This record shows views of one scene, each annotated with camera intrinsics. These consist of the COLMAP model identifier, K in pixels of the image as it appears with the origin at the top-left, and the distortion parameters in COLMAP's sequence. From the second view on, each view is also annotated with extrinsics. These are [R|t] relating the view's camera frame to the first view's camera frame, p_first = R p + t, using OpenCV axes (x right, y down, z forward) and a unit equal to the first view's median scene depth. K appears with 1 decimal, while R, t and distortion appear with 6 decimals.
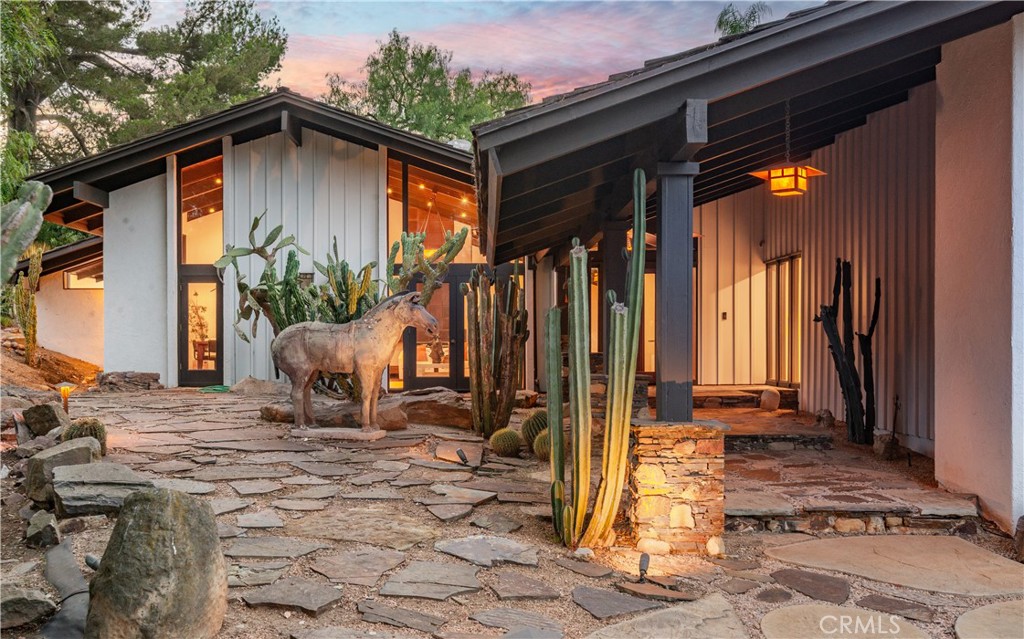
lens RADIAL K [[1013.6, 0, 511.8], [0, 1013.6, 361.9], [0, 0, 1]] dist [-0.001190, 0.012114]
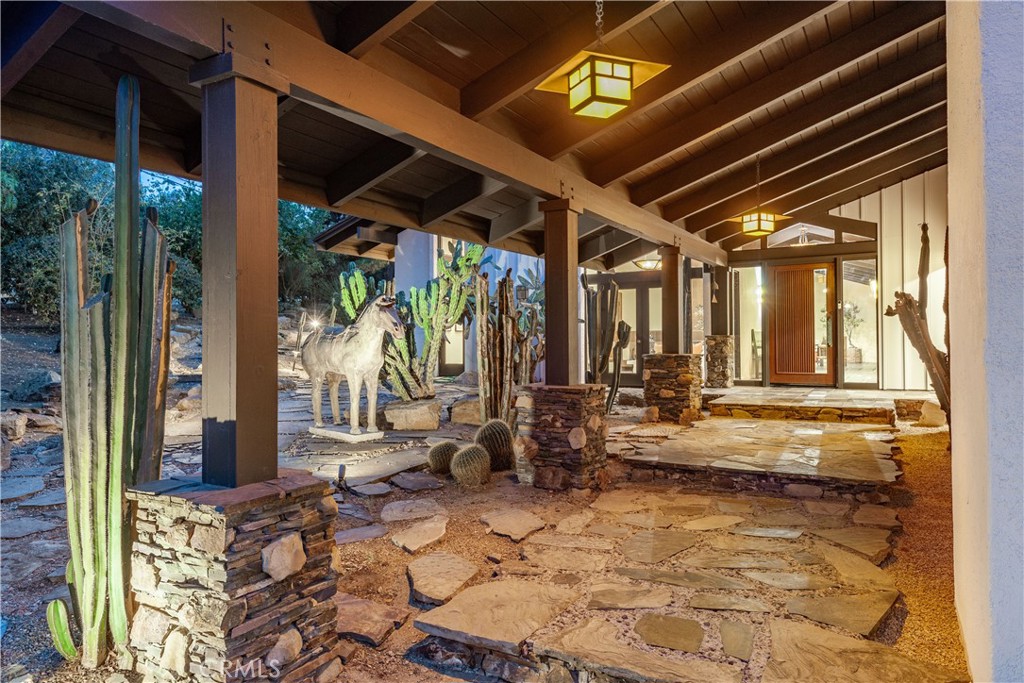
lens RADIAL K [[698.4, 0, 490.8], [0, 698.4, 339.1], [0, 0, 1]] dist [0.003355, 0.001345]
pose [[0.859867, -0.008657, -0.510444, 0.305990], [-0.002737, 0.999764, -0.021565, -0.011836], [0.510510, 0.019940, 0.859640, 0.426232]]
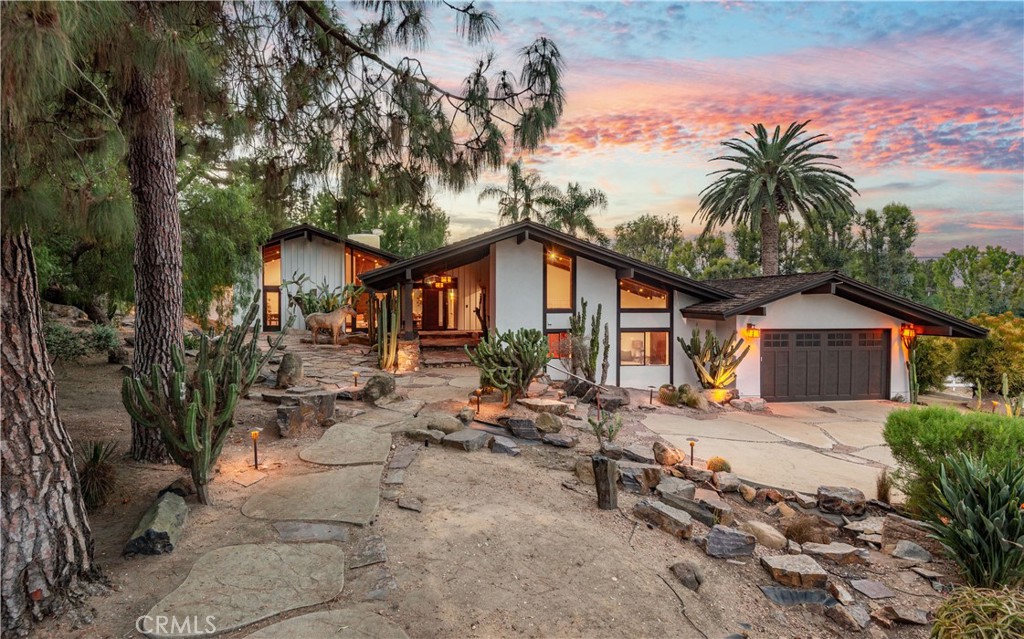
lens RADIAL K [[531.0, 0, 512.0], [0, 531.0, 319.5], [0, 0, 1]] dist [0.003149, 0.000014]
pose [[0.986165, -0.001723, 0.165757, 0.130948], [0.000576, 0.999976, 0.006967, -0.027060], [-0.165765, -0.006775, 0.986142, -0.759831]]
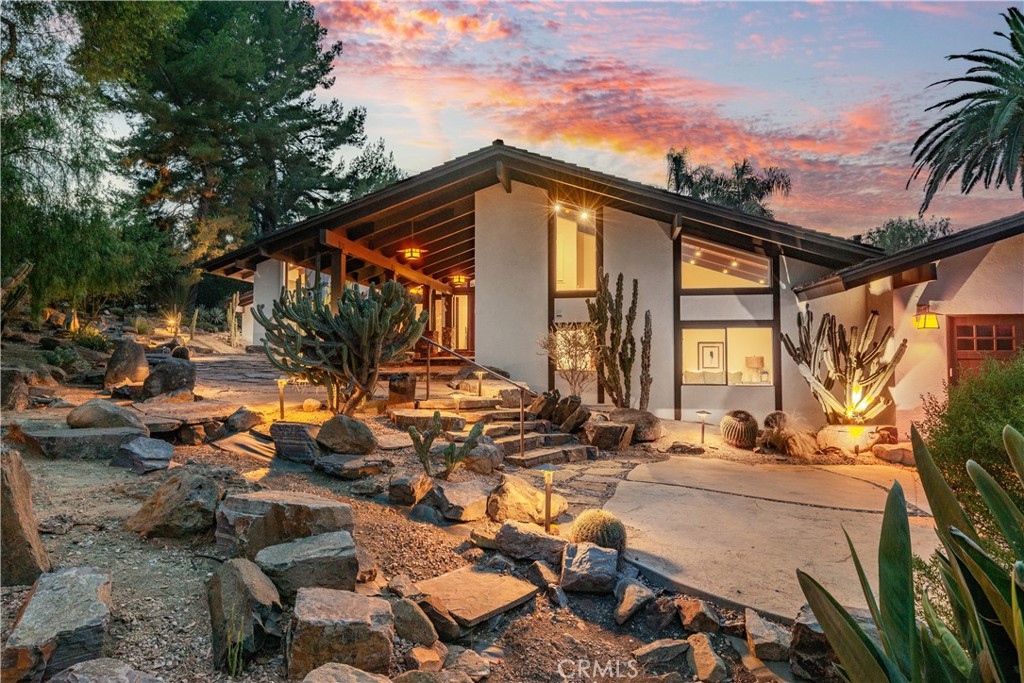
lens RADIAL K [[652.4, 0, 512.0], [0, 652.4, 341.5], [0, 0, 1]] dist [-0.000485, -0.000328]
pose [[0.989303, -0.003245, -0.145842, 0.555047], [-0.003229, 0.999021, -0.044127, 0.090301], [0.145842, 0.044126, 0.988323, -0.464709]]
